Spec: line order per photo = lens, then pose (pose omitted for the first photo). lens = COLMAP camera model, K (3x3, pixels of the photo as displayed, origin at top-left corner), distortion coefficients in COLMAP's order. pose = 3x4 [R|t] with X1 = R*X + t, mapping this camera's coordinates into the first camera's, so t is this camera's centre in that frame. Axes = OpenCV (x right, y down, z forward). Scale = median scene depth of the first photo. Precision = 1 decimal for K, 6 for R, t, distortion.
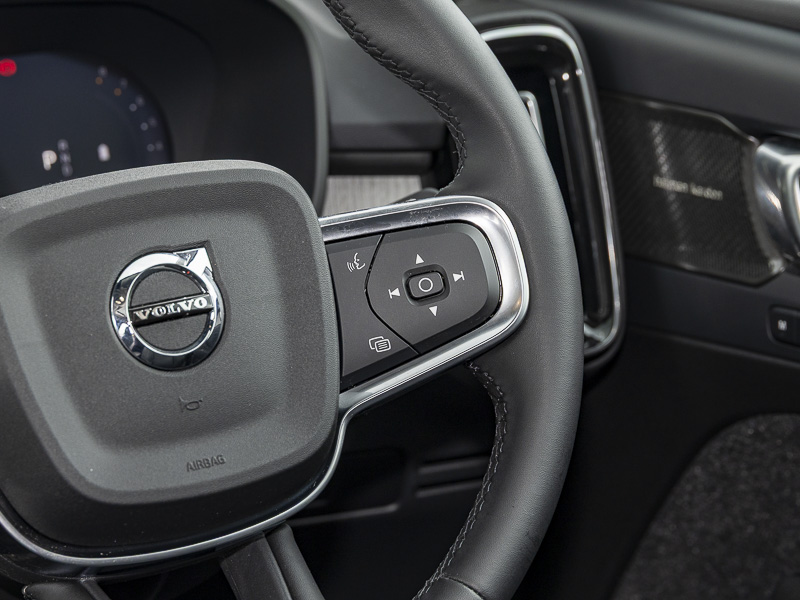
lens RADIAL K [[2890.6, 0, 397.2], [0, 2890.6, 298.4], [0, 0, 1]] dist [-0.006826, 0.000000]
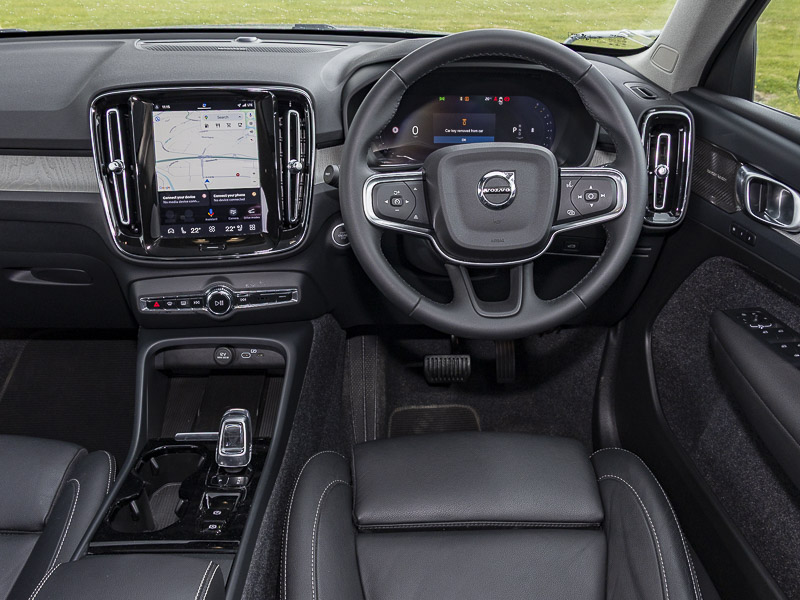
lens RADIAL K [[751.8, 0, 399.7], [0, 751.8, 283.4], [0, 0, 1]] dist [-0.011896, 0.000000]
pose [[0.896423, 0.234884, -0.375840, 0.151527], [-0.158926, 0.961976, 0.222136, -0.061286], [0.413725, -0.139397, 0.899667, 0.207371]]
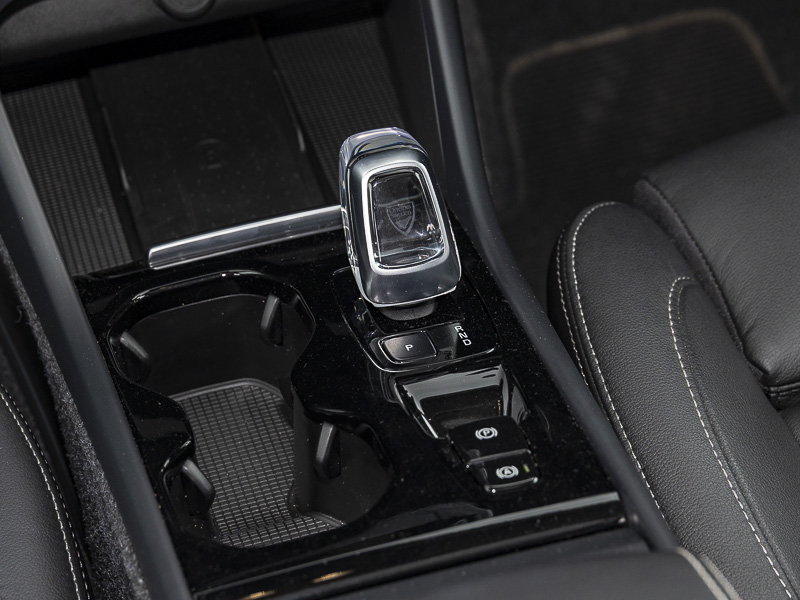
lens RADIAL K [[2326.0, 0, 398.9], [0, 2326.0, 299.6], [0, 0, 1]] dist [-0.107713, 0.000000]
pose [[0.980796, 0.121905, -0.152244, -0.165390], [-0.040964, 0.891941, 0.450292, -0.031725], [0.190686, -0.435408, 0.879806, 0.103063]]
